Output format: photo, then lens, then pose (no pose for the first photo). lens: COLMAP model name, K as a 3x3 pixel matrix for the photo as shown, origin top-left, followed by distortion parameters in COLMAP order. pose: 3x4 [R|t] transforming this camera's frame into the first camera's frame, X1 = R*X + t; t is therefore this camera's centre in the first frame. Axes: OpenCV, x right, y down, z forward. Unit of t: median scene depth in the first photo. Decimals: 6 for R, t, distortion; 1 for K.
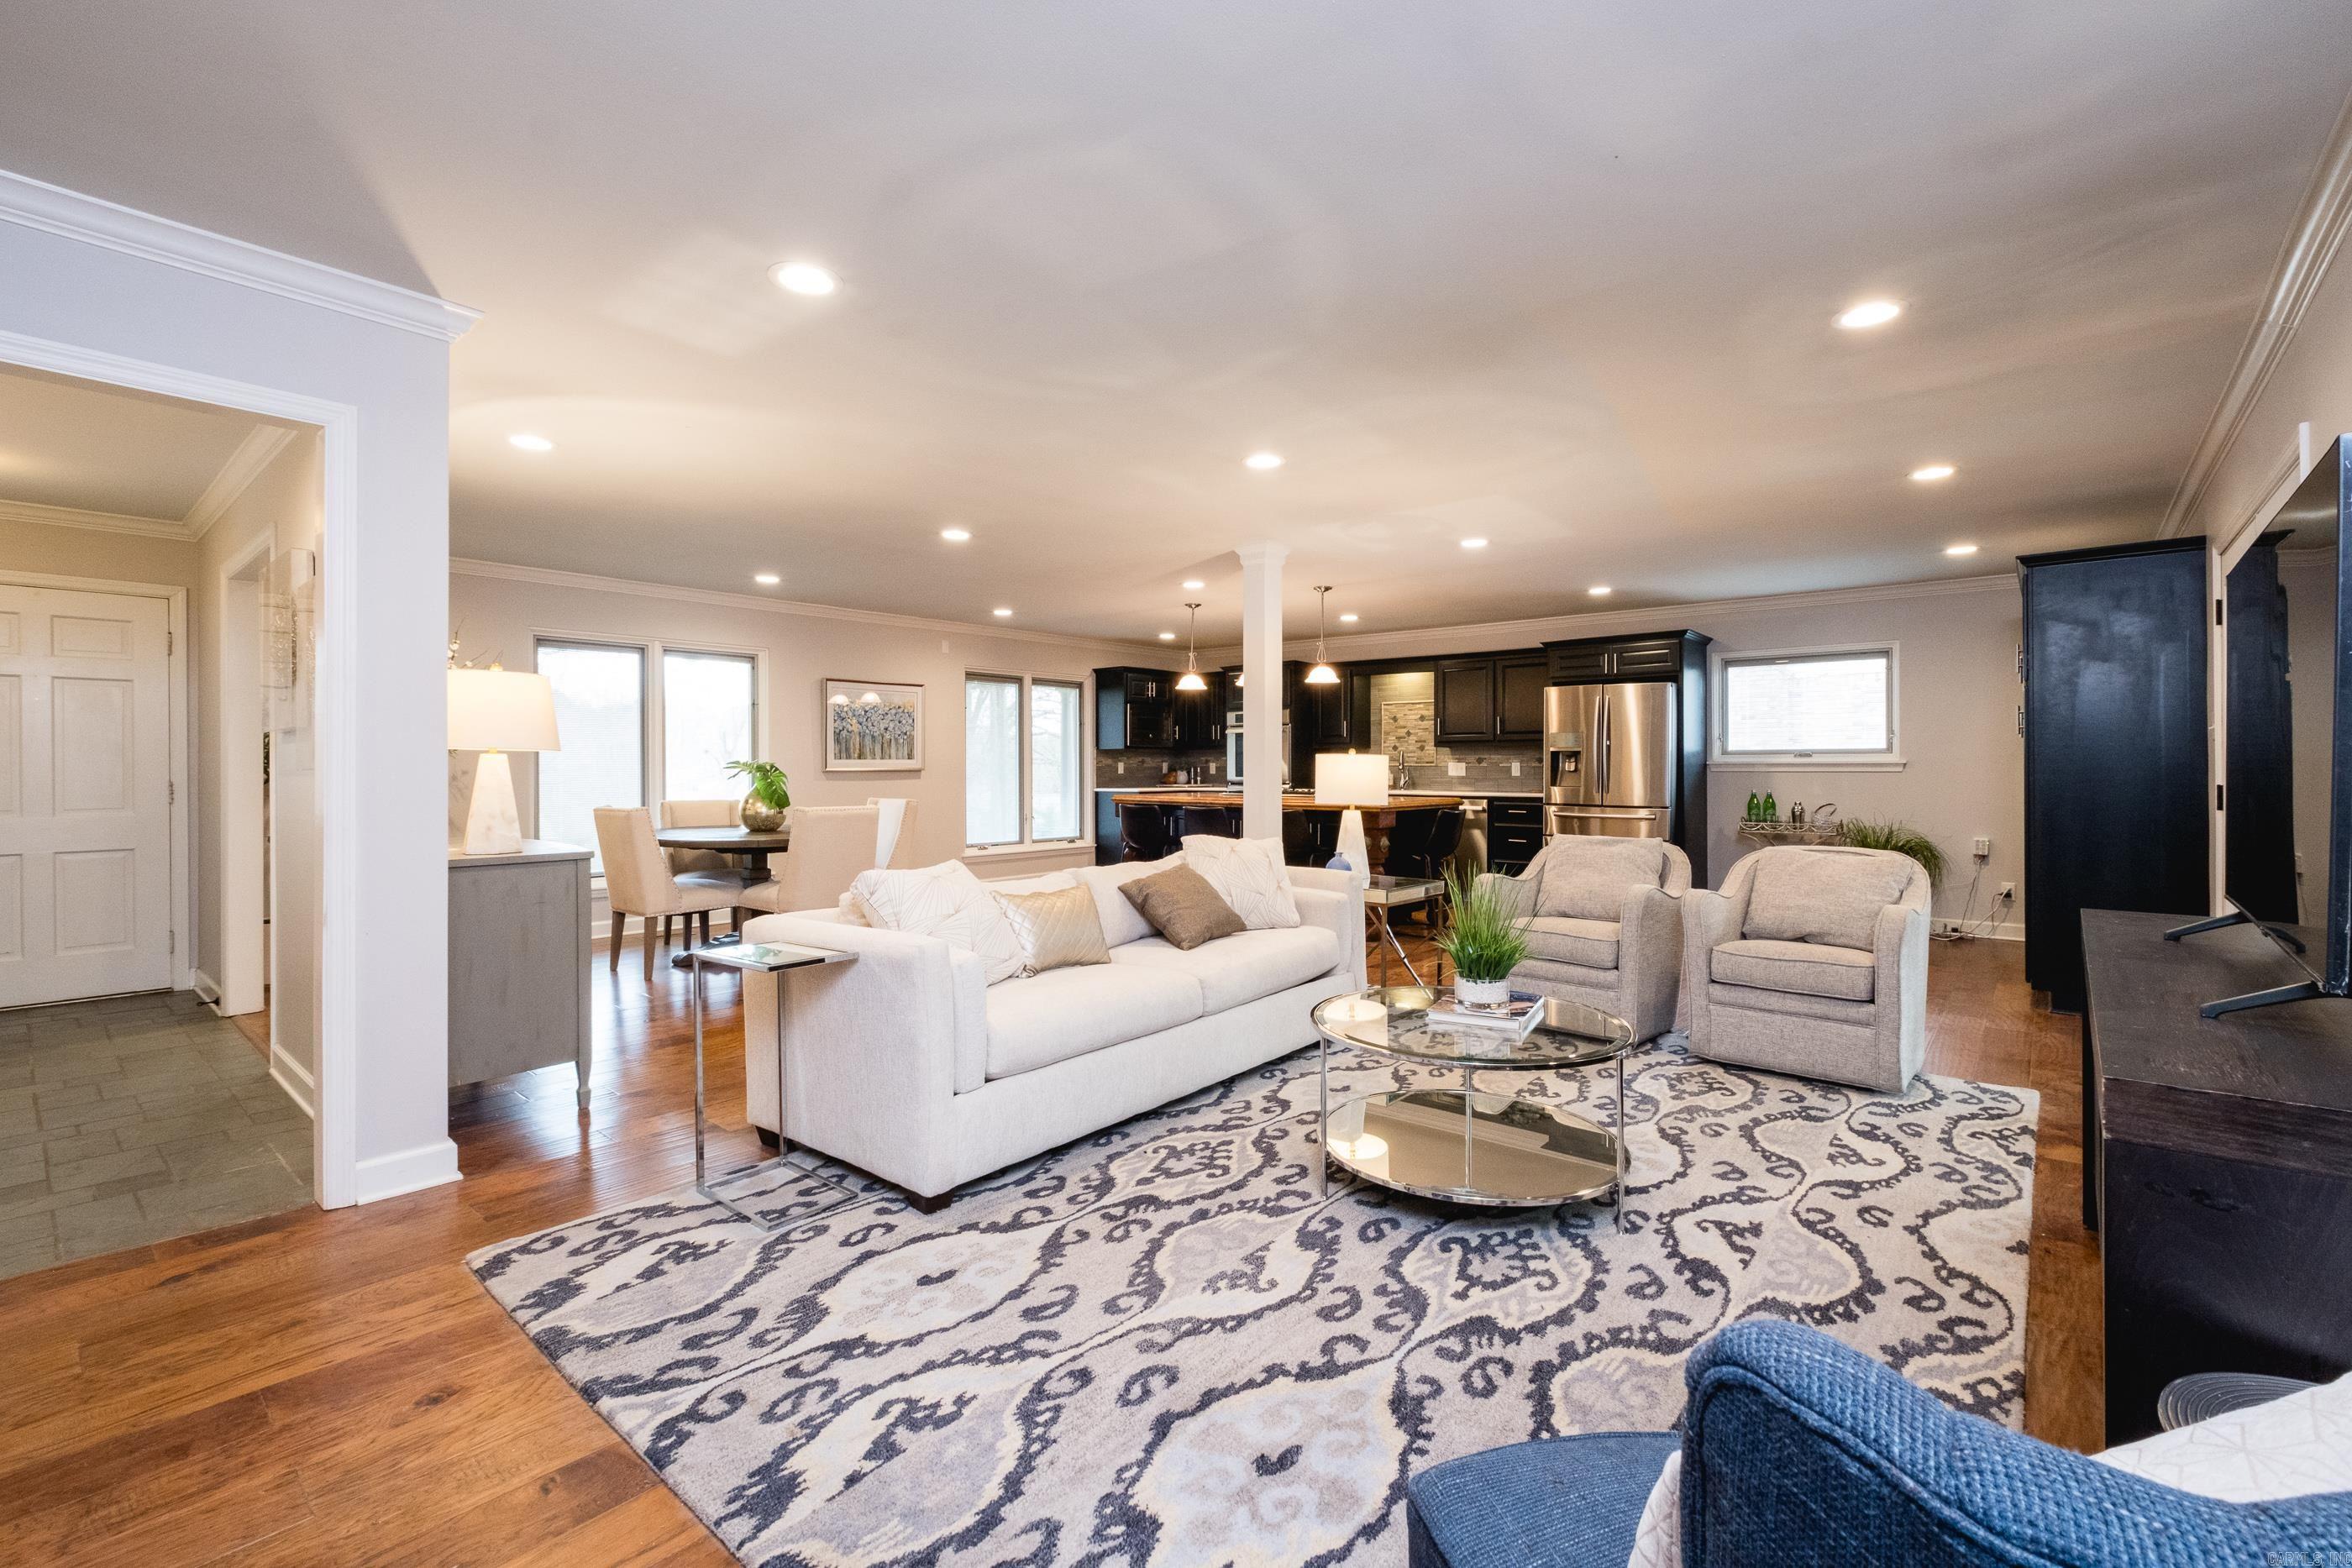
lens RADIAL K [[1013.7, 0, 1186.7], [0, 1013.7, 775.5], [0, 0, 1]] dist [0.014258, -0.010653]
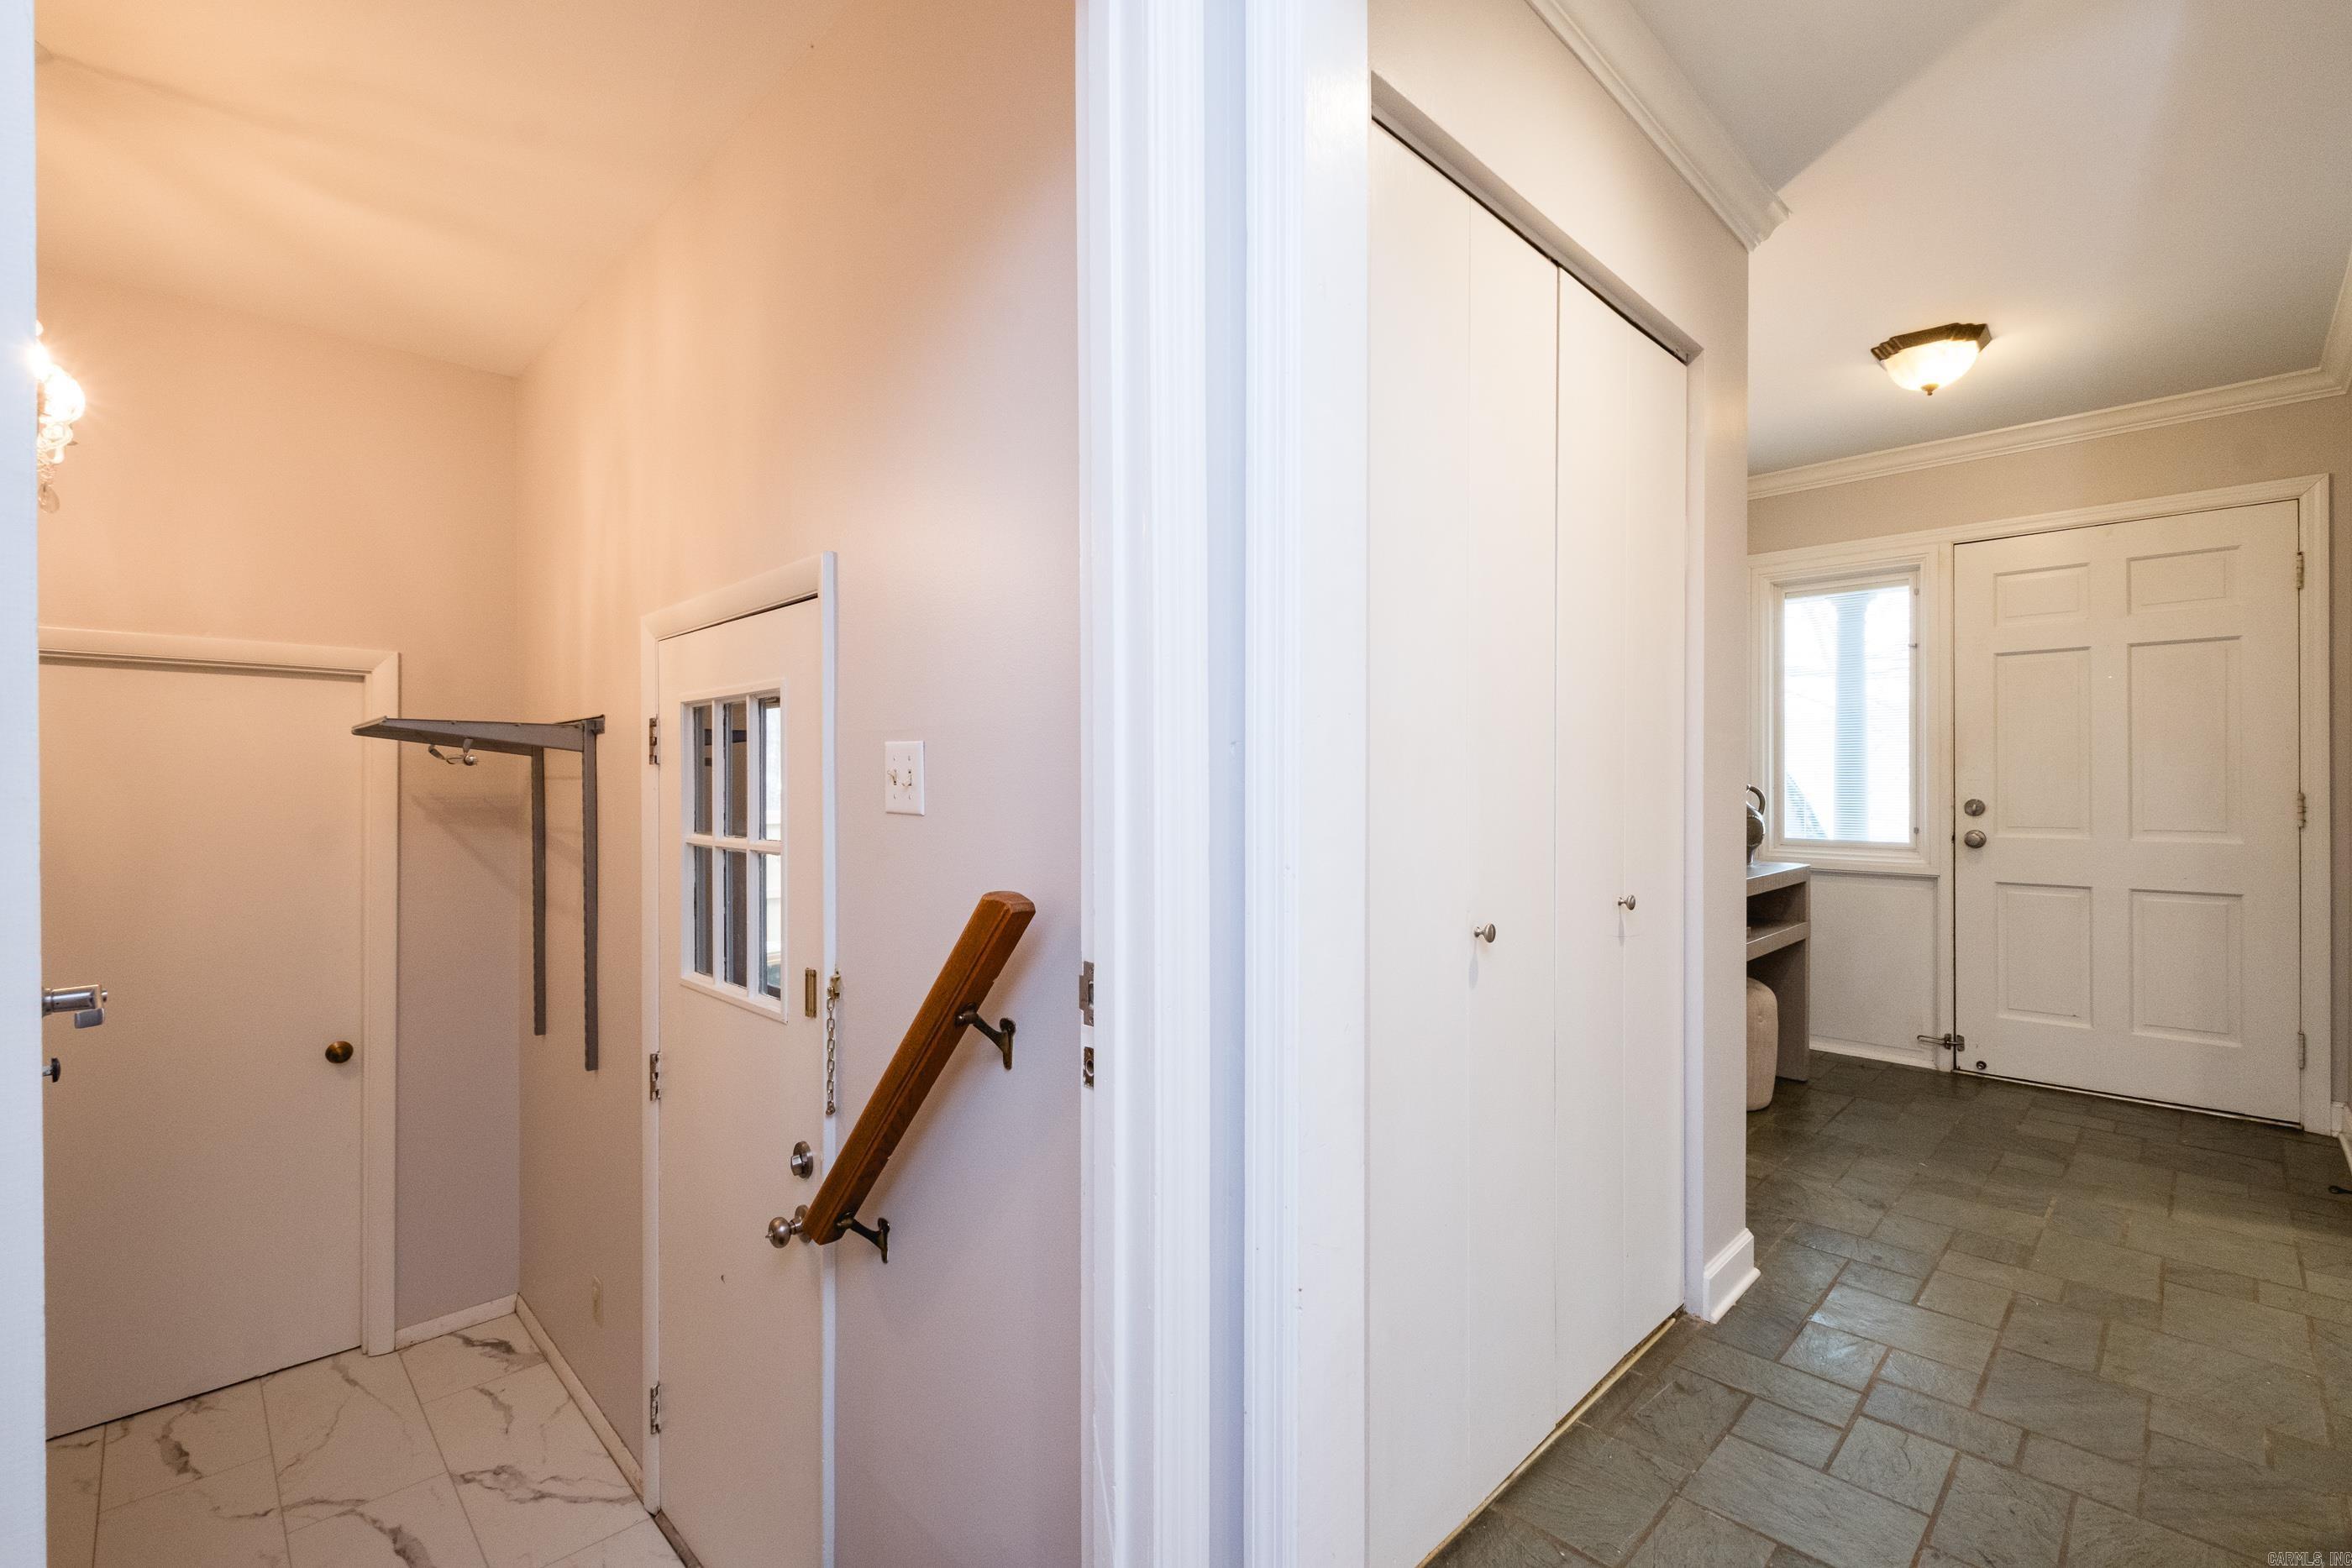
lens RADIAL K [[1031.9, 0, 1183.5], [0, 1031.9, 785.8], [0, 0, 1]] dist [0.001590, -0.003398]
pose [[-0.082707, 0.007046, -0.996549, -0.551904], [-0.004586, 0.999962, 0.007450, 0.000033], [0.996563, 0.005186, -0.082671, 0.652799]]
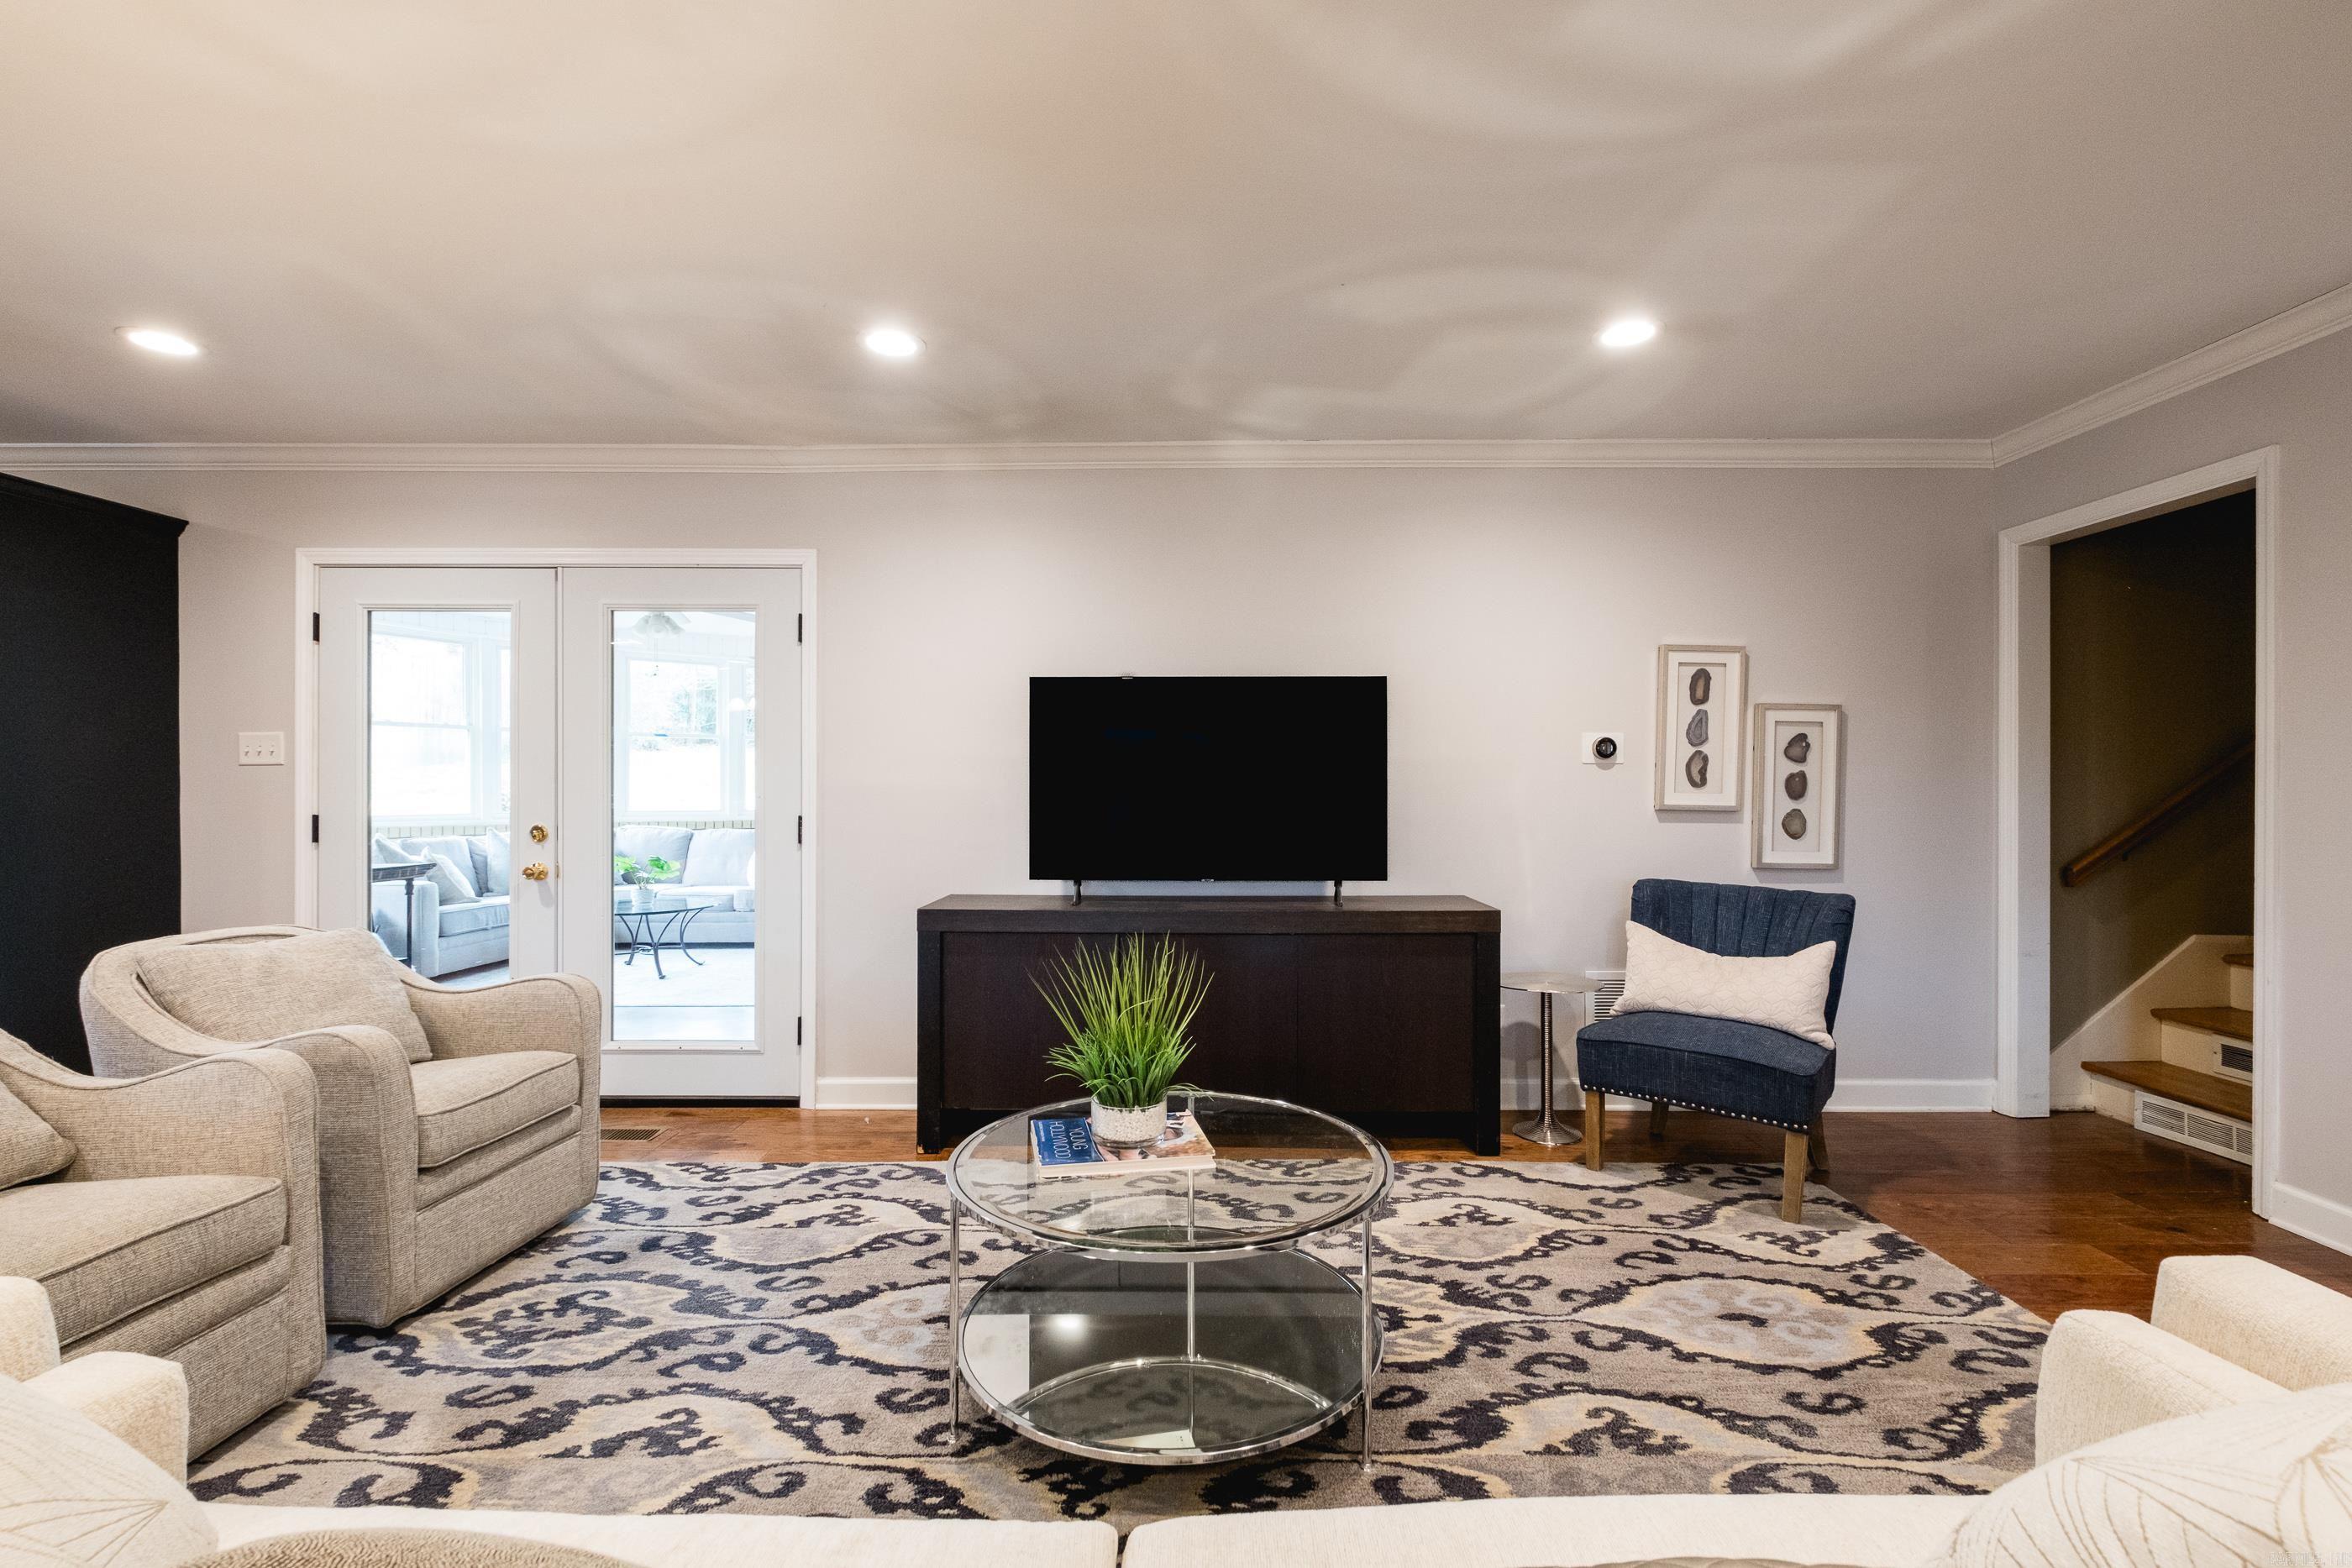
lens RADIAL K [[1017.4, 0, 1186.0], [0, 1017.4, 789.0], [0, 0, 1]] dist [0.013729, -0.011463]
pose [[-0.645844, 0.000055, 0.763470, -0.251940], [0.005442, 0.999975, 0.004531, -0.016447], [-0.763450, 0.007081, -0.645828, 1.325487]]
